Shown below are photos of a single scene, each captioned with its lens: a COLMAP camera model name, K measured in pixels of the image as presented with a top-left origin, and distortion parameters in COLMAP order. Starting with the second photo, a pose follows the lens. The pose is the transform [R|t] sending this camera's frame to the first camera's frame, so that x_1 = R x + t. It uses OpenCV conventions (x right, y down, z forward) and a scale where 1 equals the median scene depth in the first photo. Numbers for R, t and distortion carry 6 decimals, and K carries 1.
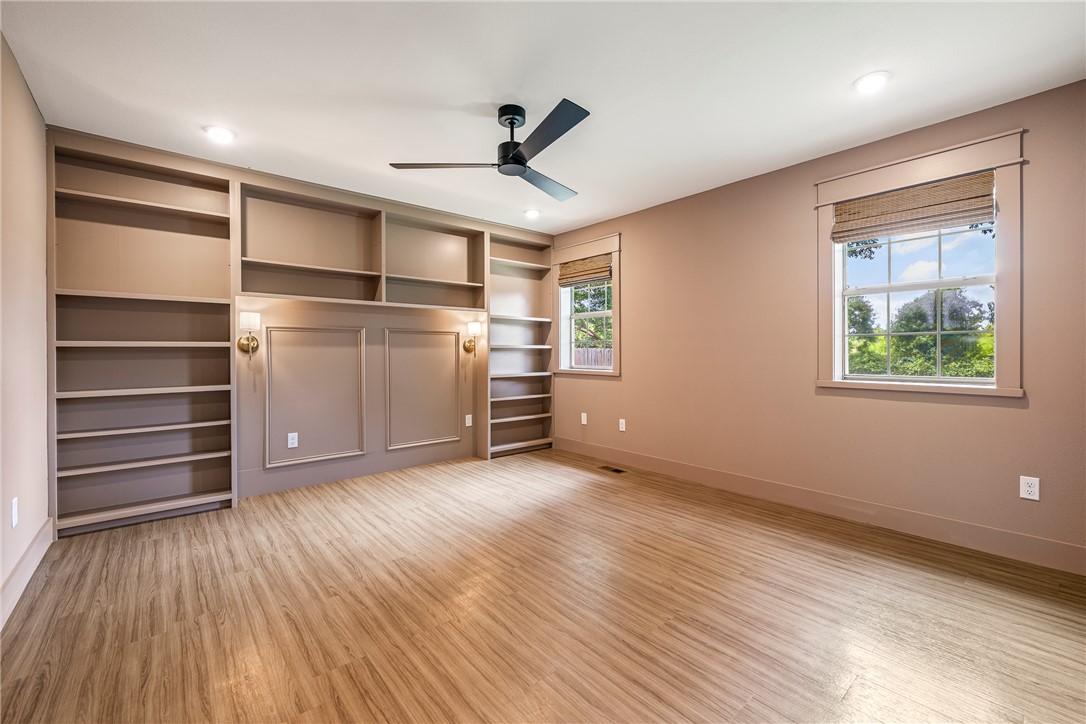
lens RADIAL K [[465.2, 0, 544.5], [0, 465.2, 357.0], [0, 0, 1]] dist [0.001764, 0.001190]
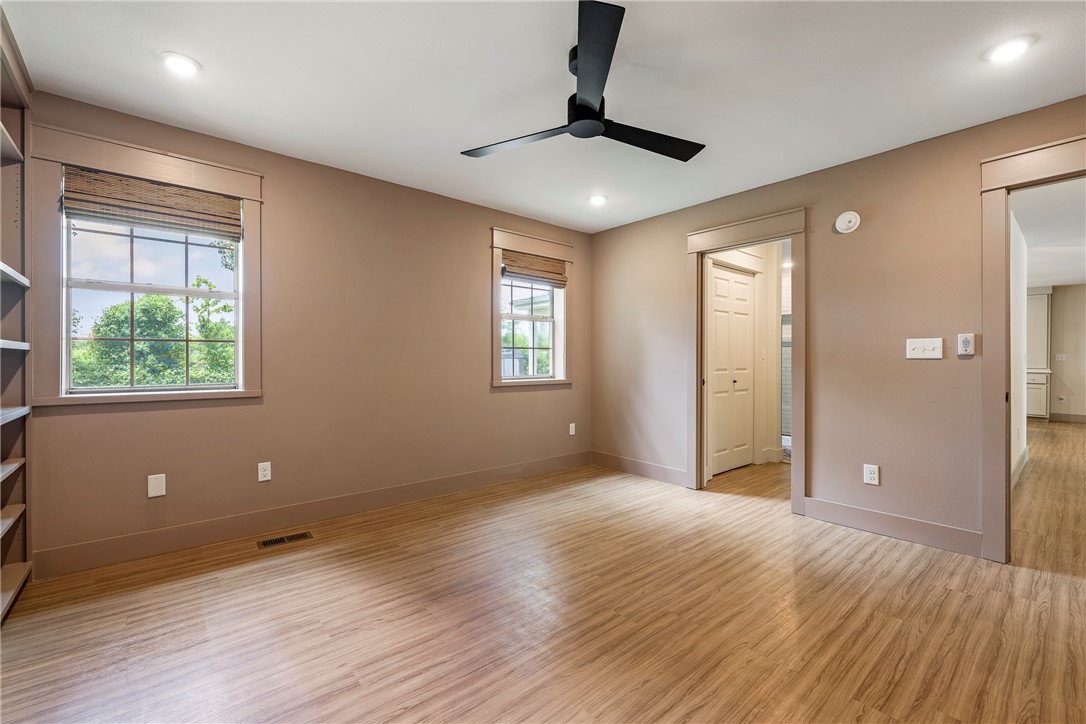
lens RADIAL K [[465.2, 0, 545.0], [0, 465.2, 358.8], [0, 0, 1]] dist [0.001764, 0.001190]
pose [[-0.021960, 0.002248, 0.999756, -0.711015], [0.009594, 0.999952, -0.002038, -0.008563], [-0.999713, 0.009547, -0.021981, 0.899378]]
